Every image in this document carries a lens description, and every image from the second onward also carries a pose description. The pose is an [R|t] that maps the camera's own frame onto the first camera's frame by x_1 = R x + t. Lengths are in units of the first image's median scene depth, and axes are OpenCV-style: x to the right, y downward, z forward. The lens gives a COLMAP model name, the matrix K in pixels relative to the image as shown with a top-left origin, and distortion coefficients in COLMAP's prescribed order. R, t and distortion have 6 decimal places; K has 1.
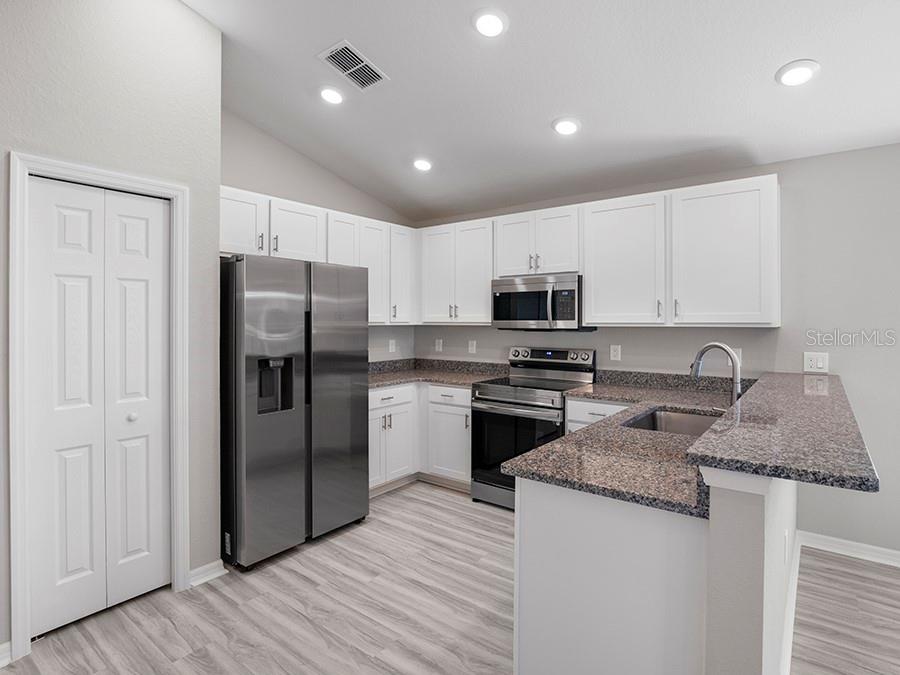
lens RADIAL K [[477.8, 0, 452.5], [0, 477.8, 320.6], [0, 0, 1]] dist [-0.014573, -0.000096]
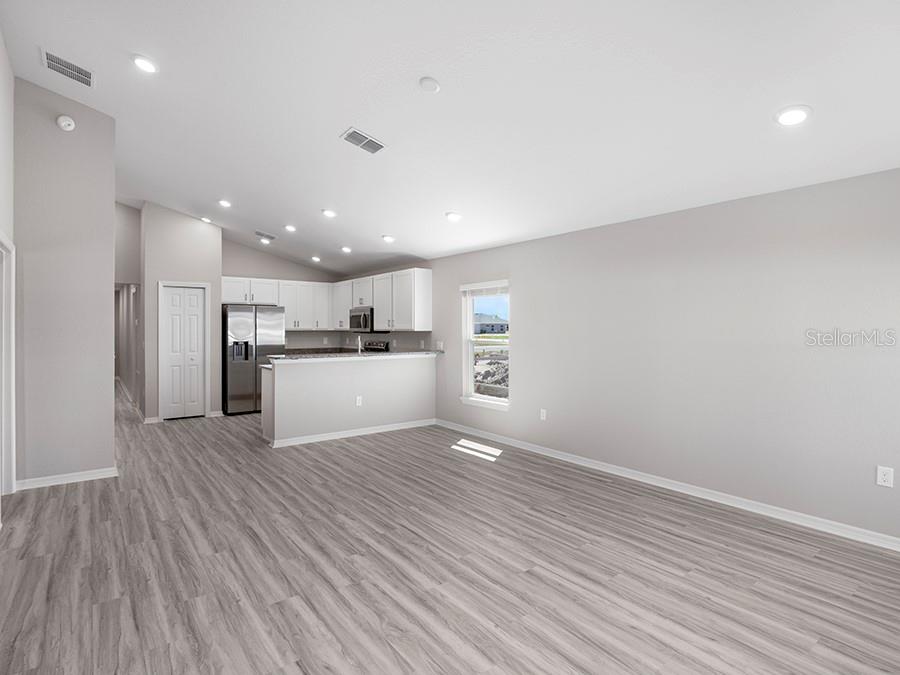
lens RADIAL K [[487.4, 0, 454.3], [0, 487.4, 332.2], [0, 0, 1]] dist [-0.017496, -0.000187]
pose [[0.962918, 0.002523, -0.269784, 1.257292], [-0.000892, 0.999981, 0.006171, 0.004774], [0.269794, -0.005701, 0.962901, -1.098955]]
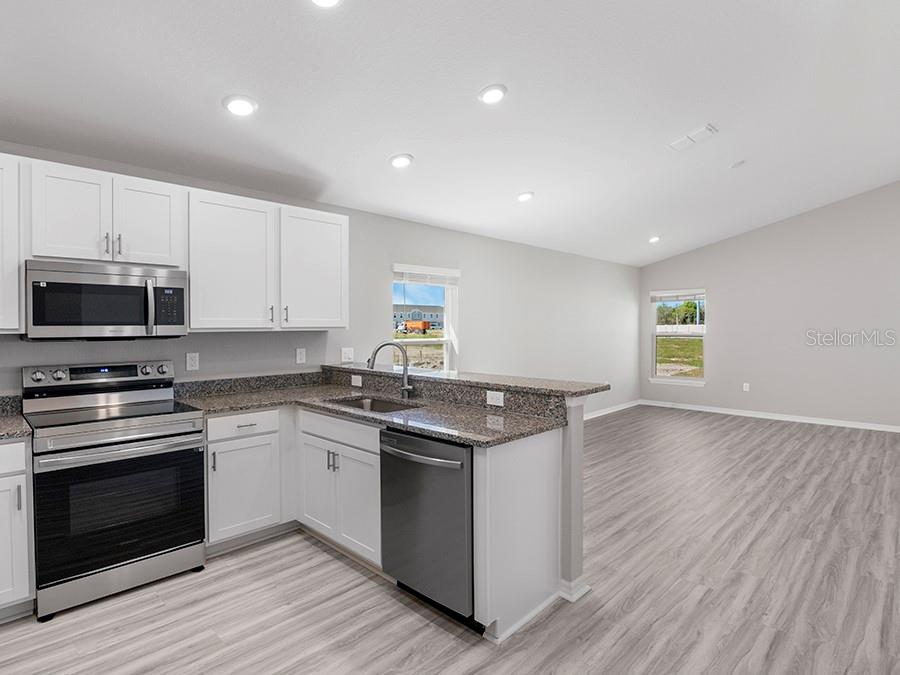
lens RADIAL K [[487.4, 0, 454.3], [0, 487.4, 332.2], [0, 0, 1]] dist [-0.017496, -0.000187]
pose [[0.114608, -0.013762, 0.993315, -0.528847], [0.004282, 0.999902, 0.013359, 0.002419], [-0.993402, 0.002722, 0.114656, 0.431602]]
